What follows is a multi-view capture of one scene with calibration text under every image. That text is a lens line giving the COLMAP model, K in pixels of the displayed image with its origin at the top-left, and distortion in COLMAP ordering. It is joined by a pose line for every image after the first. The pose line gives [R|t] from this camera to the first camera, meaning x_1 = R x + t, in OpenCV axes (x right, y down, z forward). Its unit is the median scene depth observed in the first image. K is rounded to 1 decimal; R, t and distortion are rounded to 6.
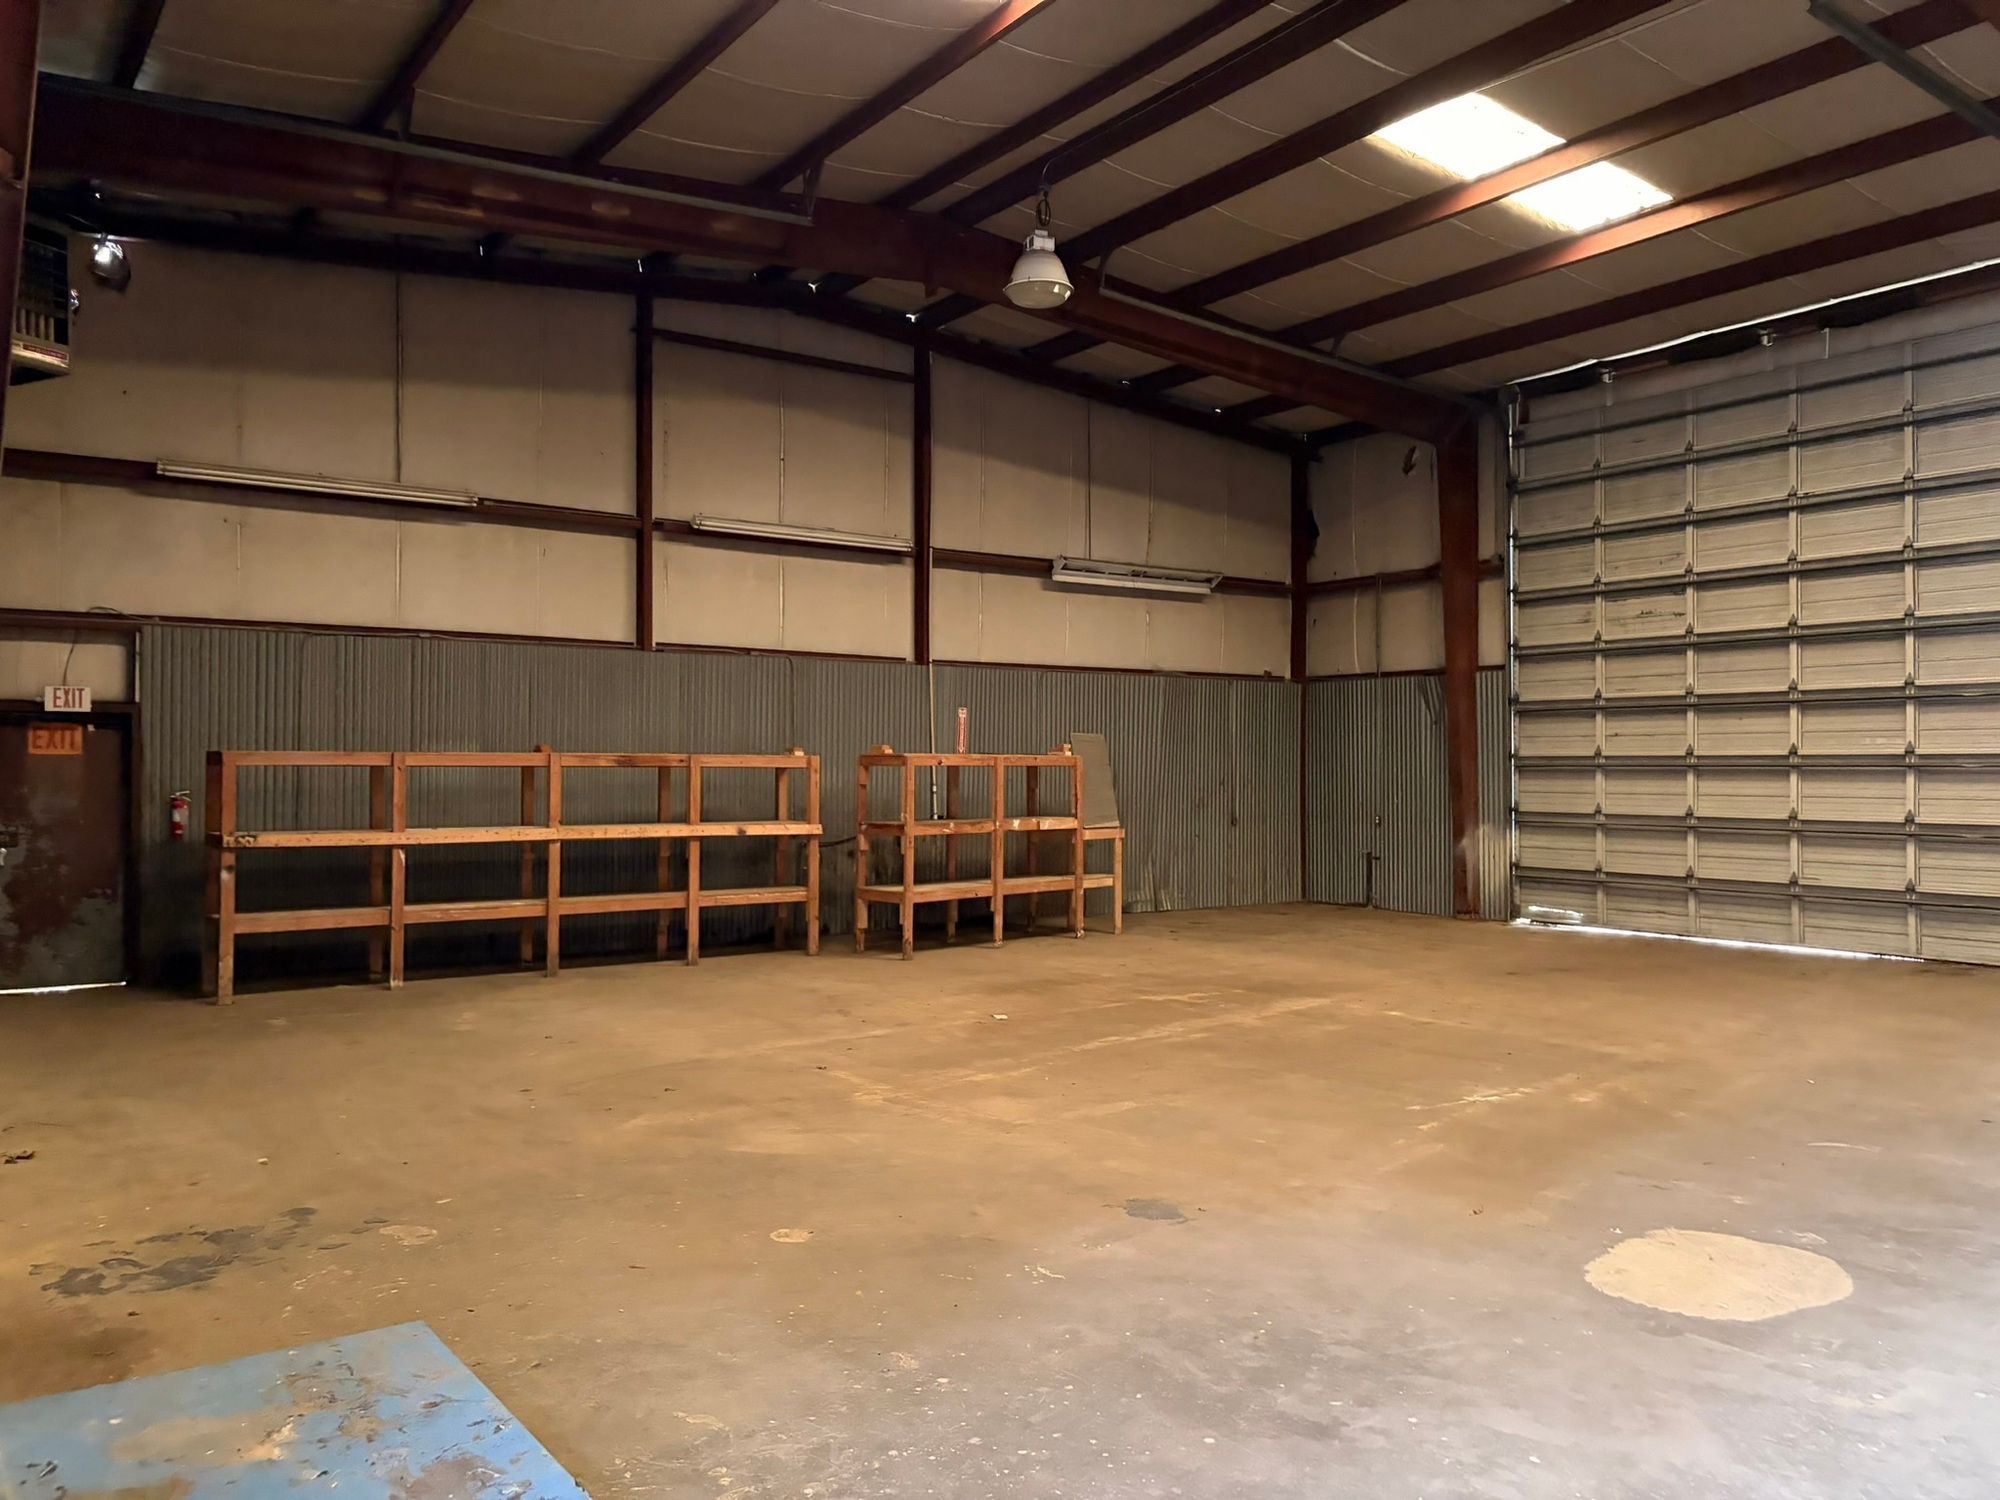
lens RADIAL K [[1541.2, 0, 1000.0], [0, 1541.2, 750.0], [0, 0, 1]] dist [0.003798, -0.000251]
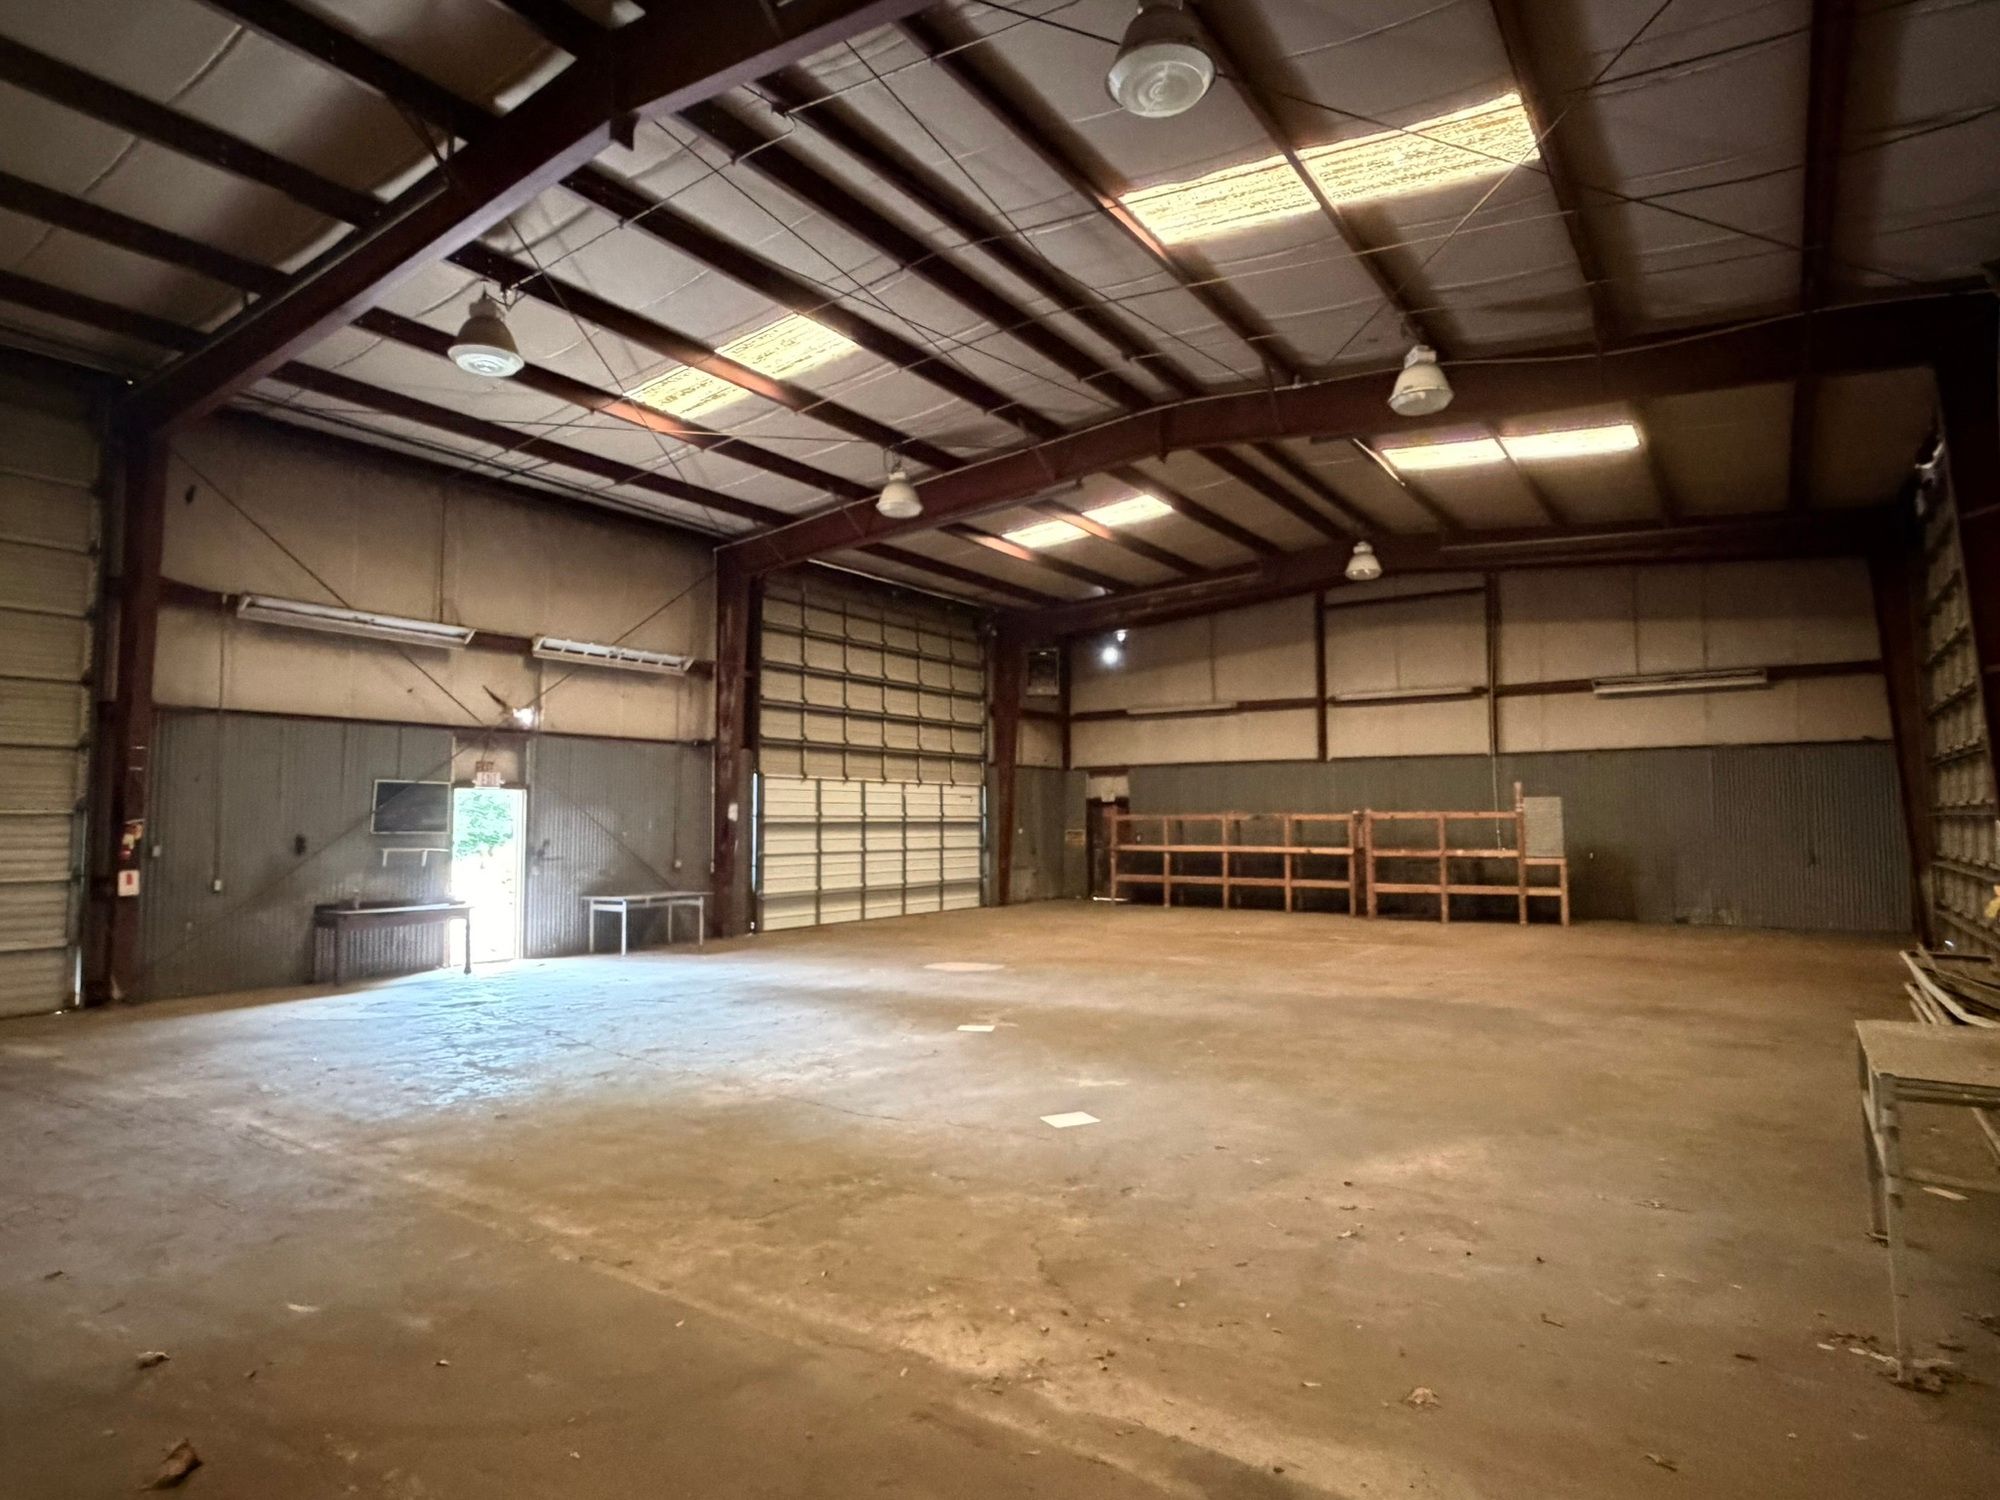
lens RADIAL K [[1082.0, 0, 1000.0], [0, 1082.0, 750.0], [0, 0, 1]] dist [0.000362, 0.000280]
pose [[0.331656, -0.063989, -0.941228, 0.944646], [0.015526, 0.997932, -0.062373, 0.001435], [0.943273, 0.006073, 0.331963, 0.115839]]
